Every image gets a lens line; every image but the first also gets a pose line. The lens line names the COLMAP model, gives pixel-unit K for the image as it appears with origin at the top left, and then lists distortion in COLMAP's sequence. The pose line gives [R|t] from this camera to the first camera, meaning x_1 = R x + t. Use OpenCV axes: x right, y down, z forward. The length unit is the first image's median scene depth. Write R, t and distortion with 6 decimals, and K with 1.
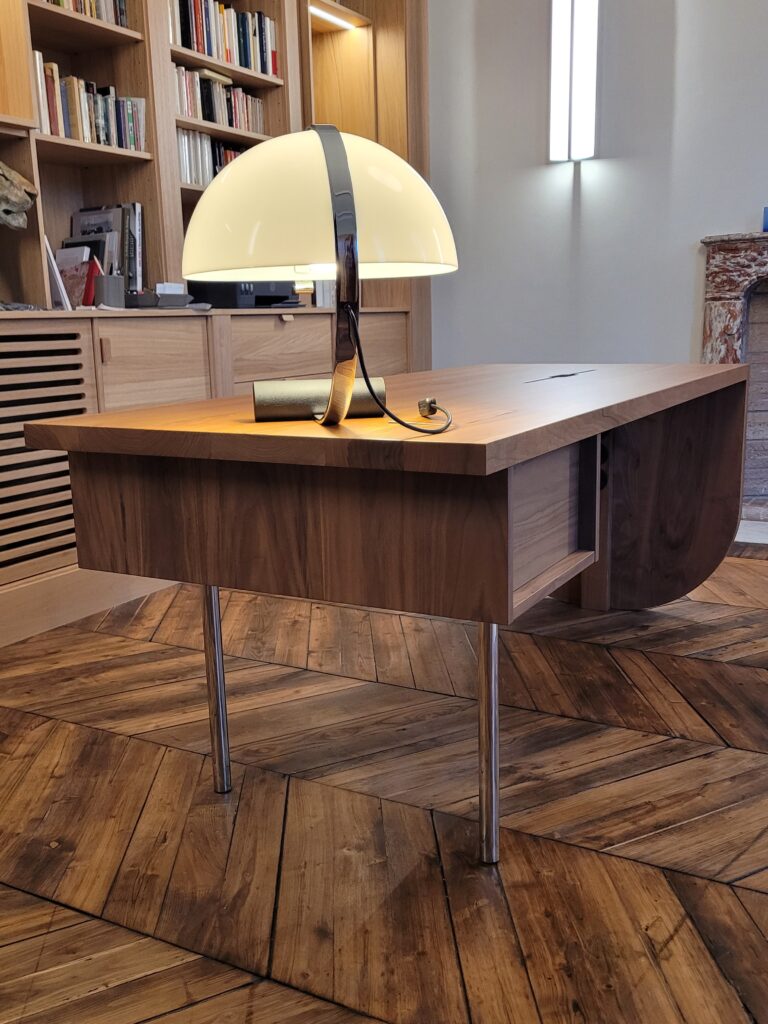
lens RADIAL K [[1003.4, 0, 405.8], [0, 1003.4, 517.3], [0, 0, 1]] dist [0.060846, -0.005453]
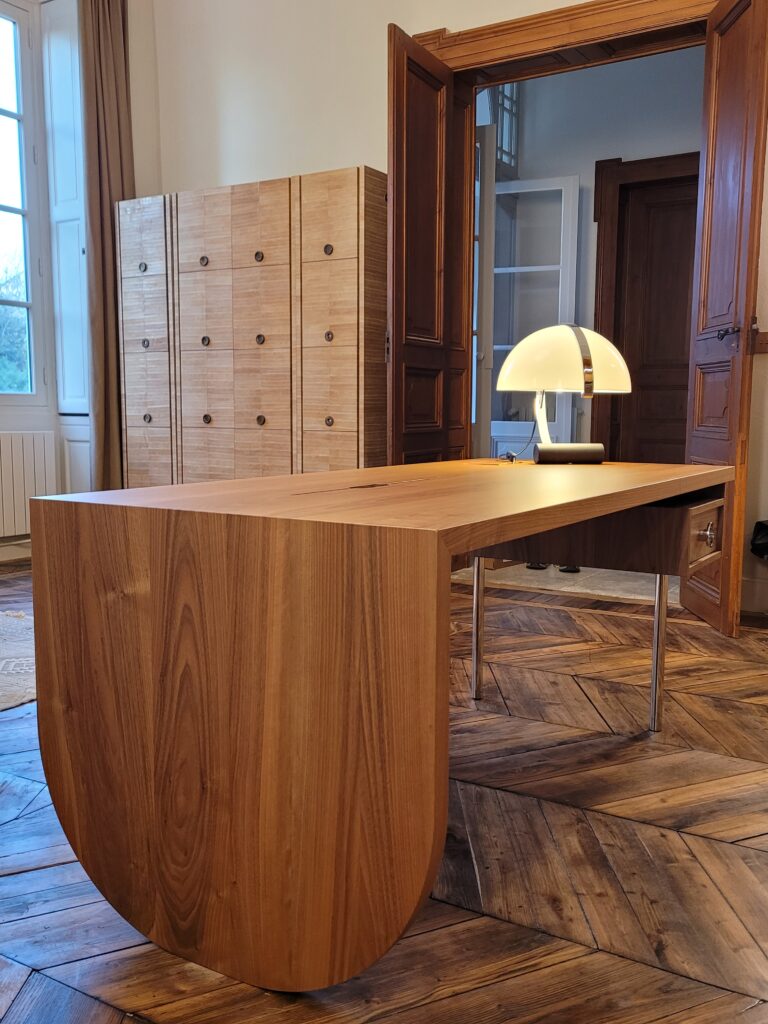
lens RADIAL K [[946.8, 0, 384.0], [0, 946.8, 512.0], [0, 0, 1]] dist [0.021740, 0.003520]
pose [[-0.997650, 0.006785, 0.068174, 0.085740], [0.026978, 0.953594, 0.299883, -0.337944], [-0.062976, 0.301018, -0.951537, 1.675701]]
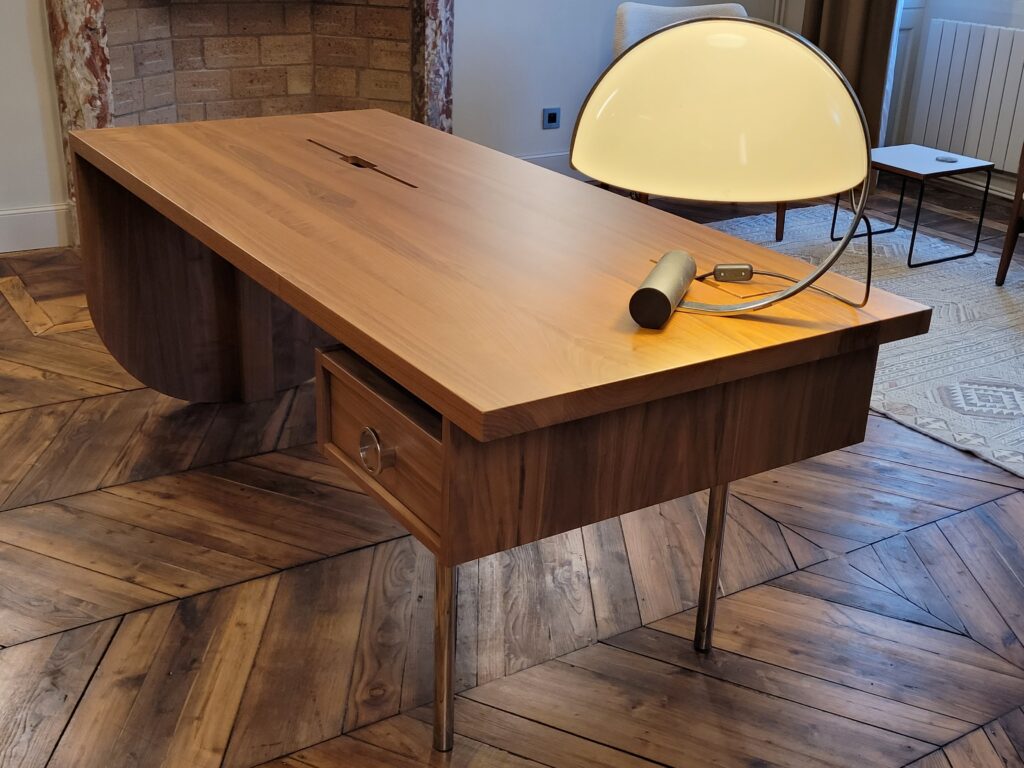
lens RADIAL K [[1189.7, 0, 512.0], [0, 1189.7, 384.0], [0, 0, 1]] dist [0.044108, -0.008531]
pose [[0.479131, -0.303471, 0.823614, -0.665023], [0.127621, 0.952445, 0.276697, -0.215933], [-0.868416, -0.027463, 0.495075, 0.347618]]
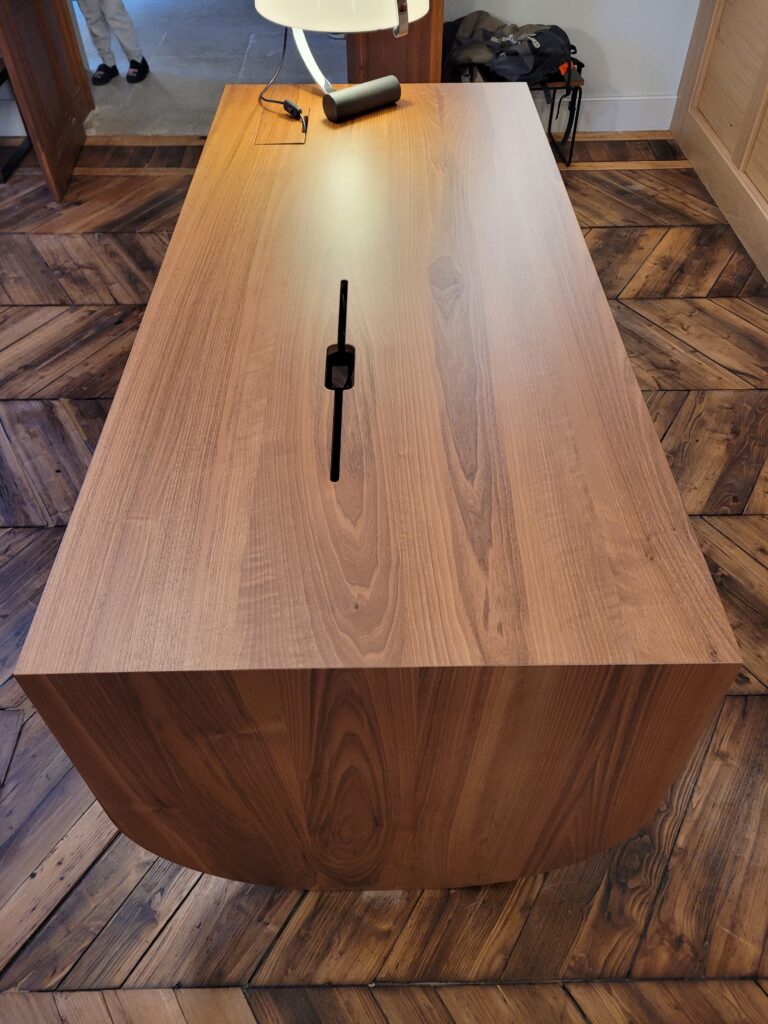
lens RADIAL K [[783.7, 0, 384.0], [0, 783.7, 512.0], [0, 0, 1]] dist [0.012188, 0.002195]
pose [[-0.879229, 0.367470, -0.303187, 0.304223], [-0.066086, 0.536181, 0.841512, -0.491914], [0.471794, 0.759918, -0.447141, 1.252567]]
